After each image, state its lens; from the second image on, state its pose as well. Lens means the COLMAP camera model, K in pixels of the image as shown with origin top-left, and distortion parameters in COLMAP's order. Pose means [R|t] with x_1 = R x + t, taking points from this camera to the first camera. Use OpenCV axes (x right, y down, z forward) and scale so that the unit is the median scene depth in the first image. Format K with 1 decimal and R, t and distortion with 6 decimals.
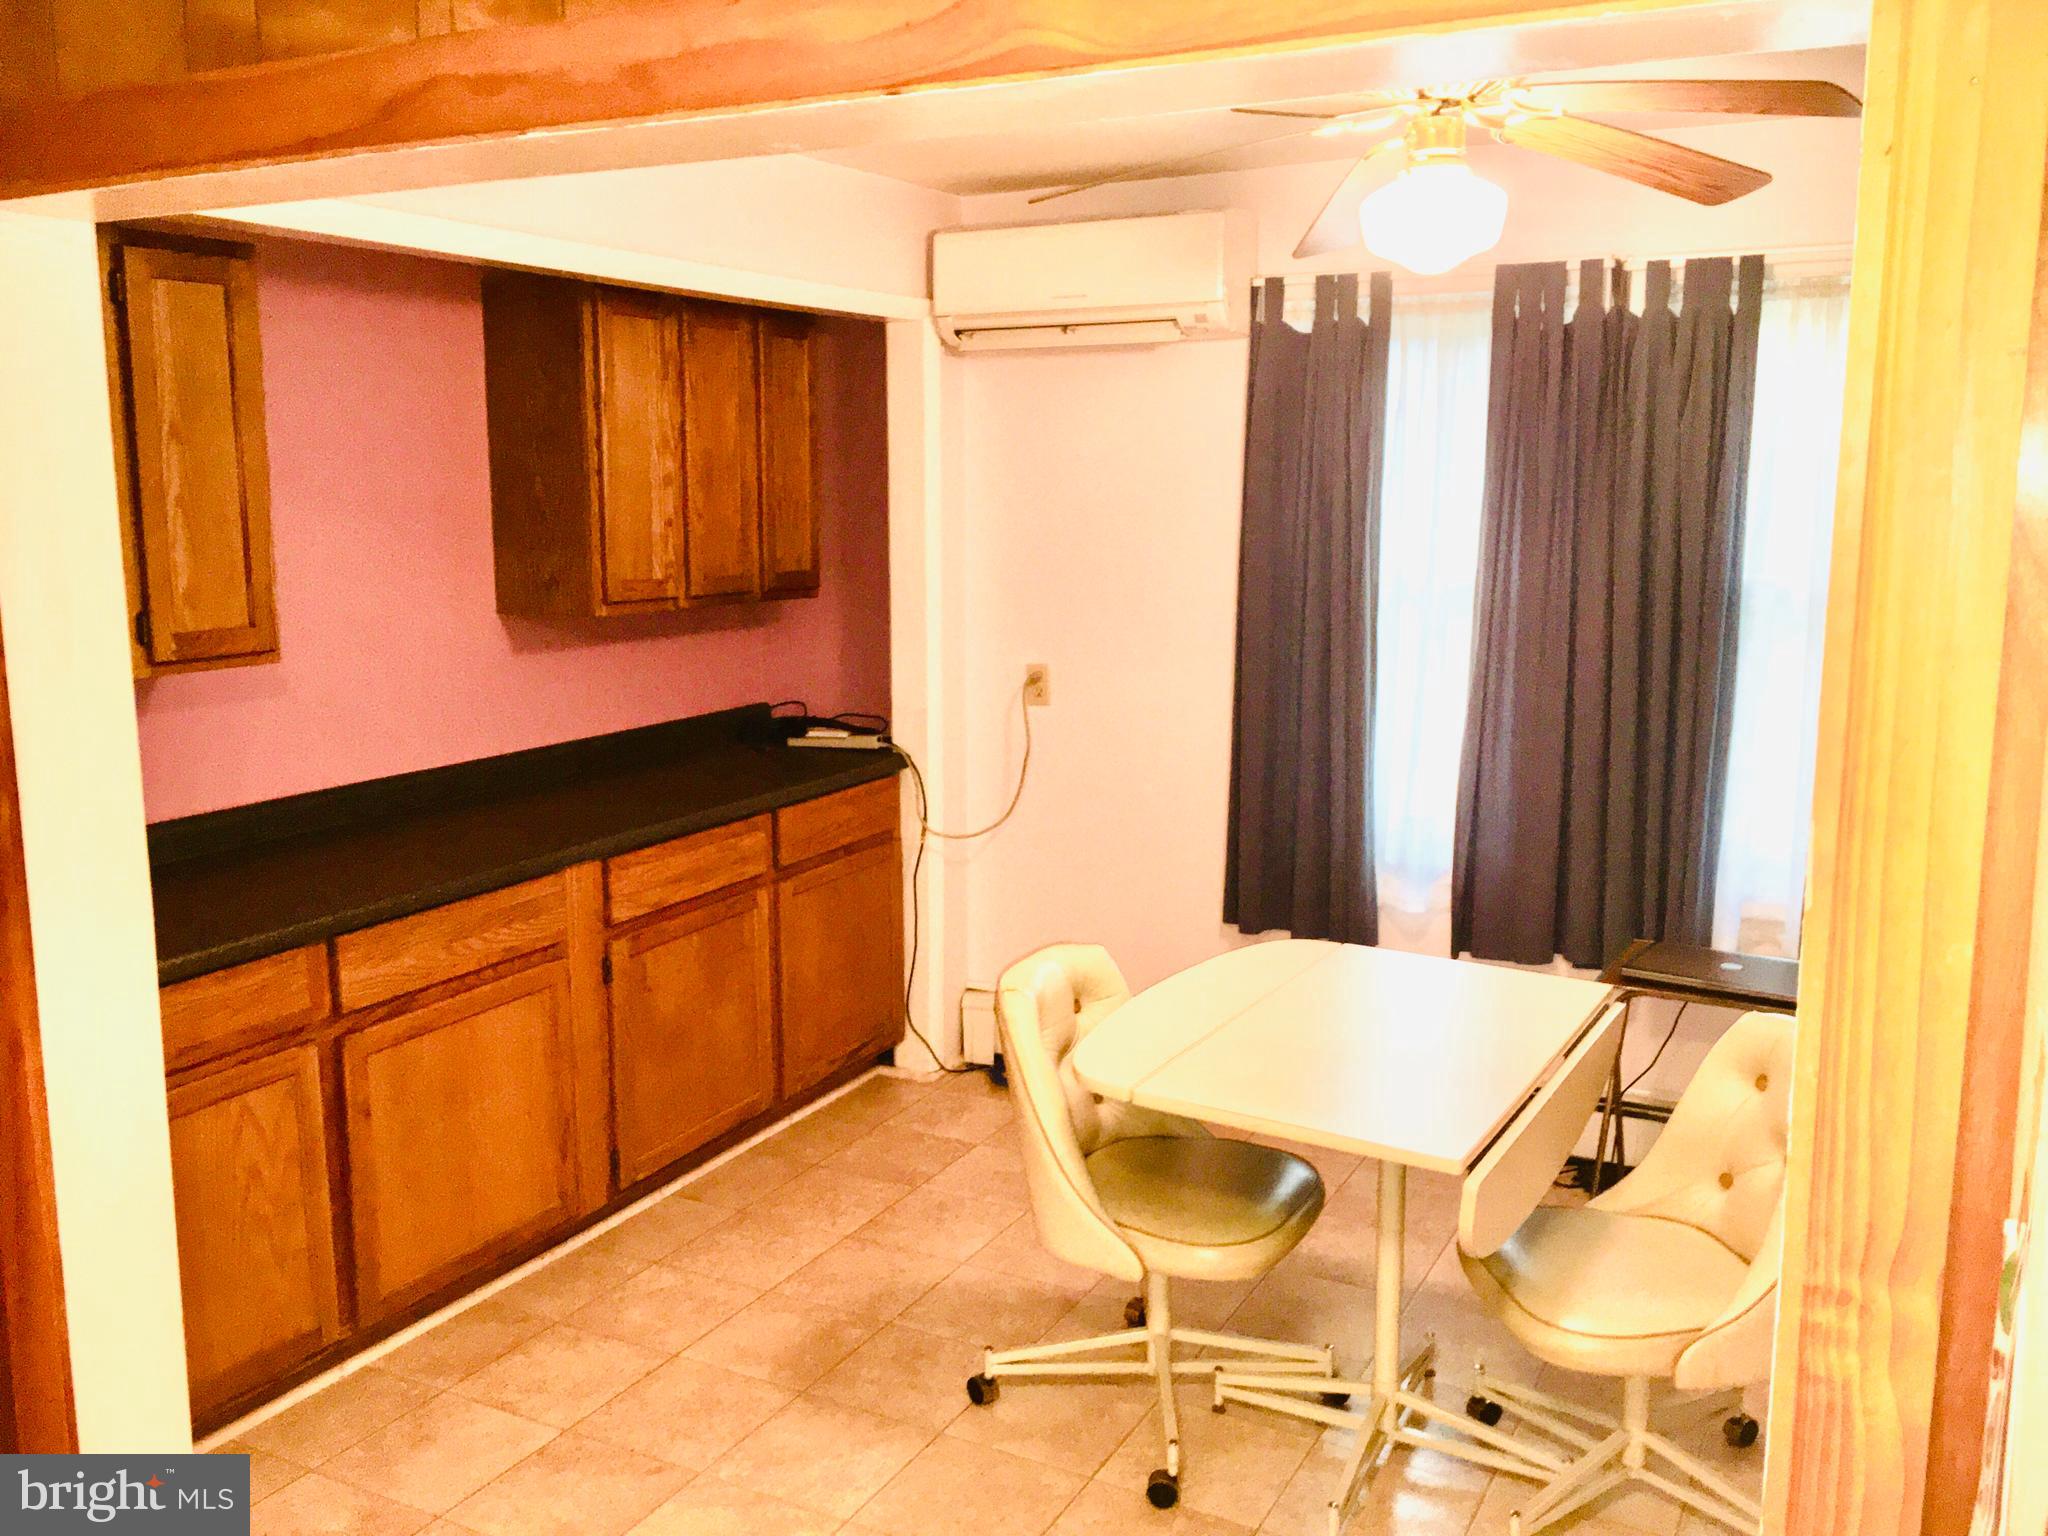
lens RADIAL K [[1746.0, 0, 1024.0], [0, 1746.0, 768.0], [0, 0, 1]] dist [0.093800, -0.138024]
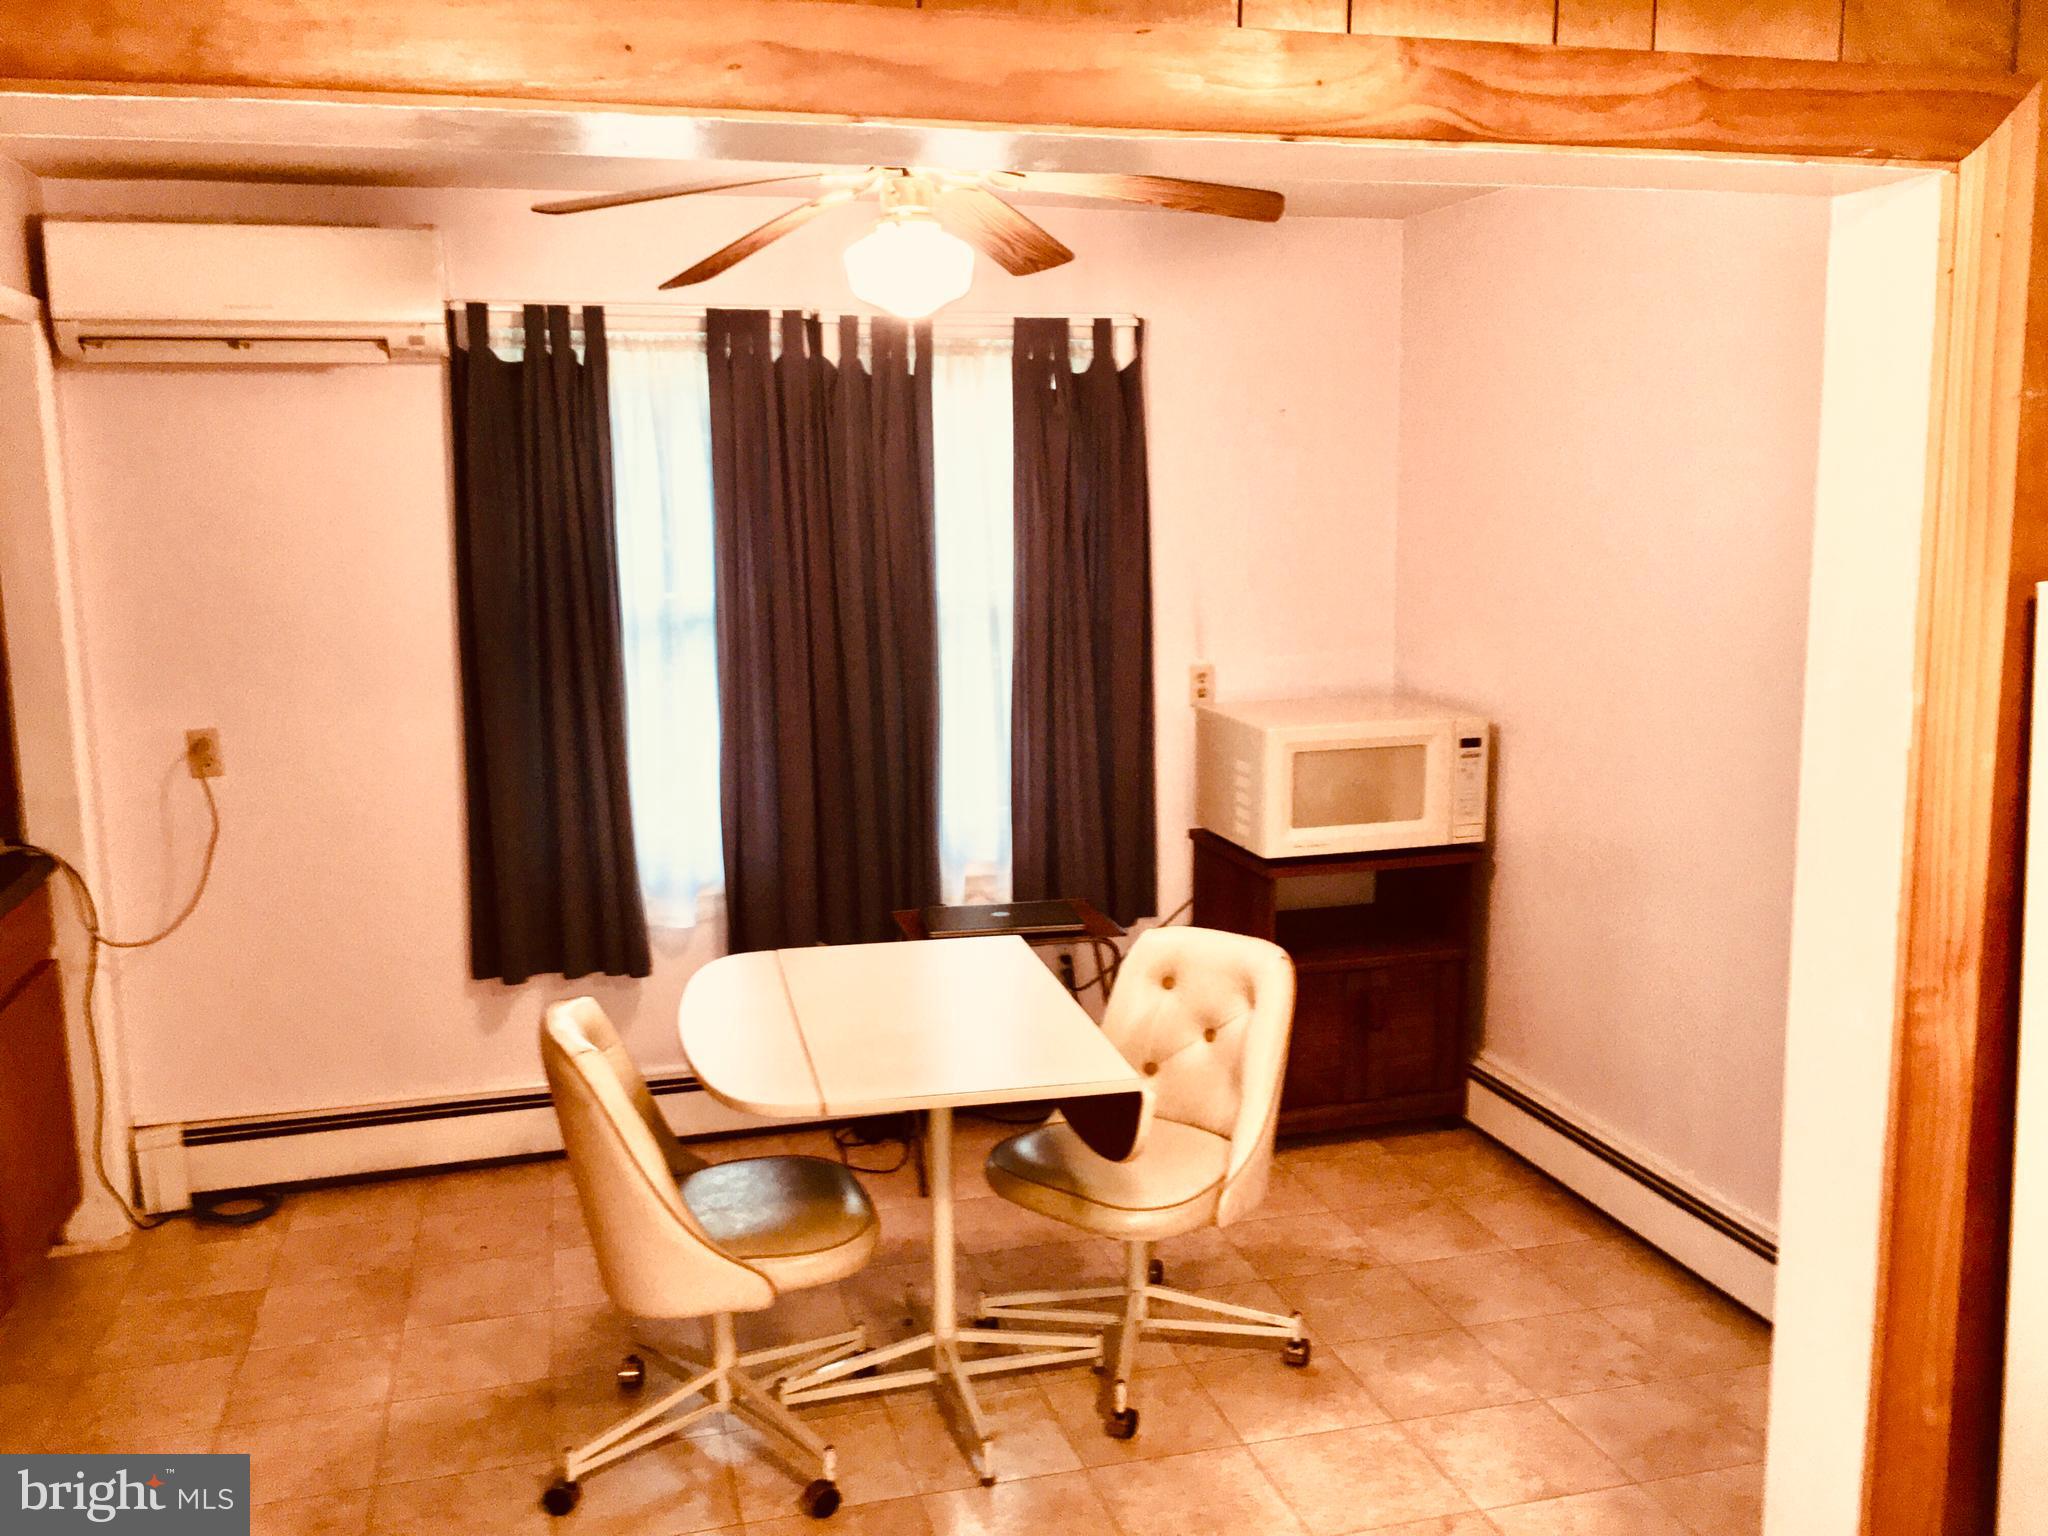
lens RADIAL K [[1746.0, 0, 1024.0], [0, 1746.0, 768.0], [0, 0, 1]] dist [0.093800, -0.138024]
pose [[0.729163, -0.114379, 0.674713, -0.325488], [0.129864, 0.991145, 0.027678, -0.013810], [-0.671905, 0.067439, 0.737561, 0.101292]]
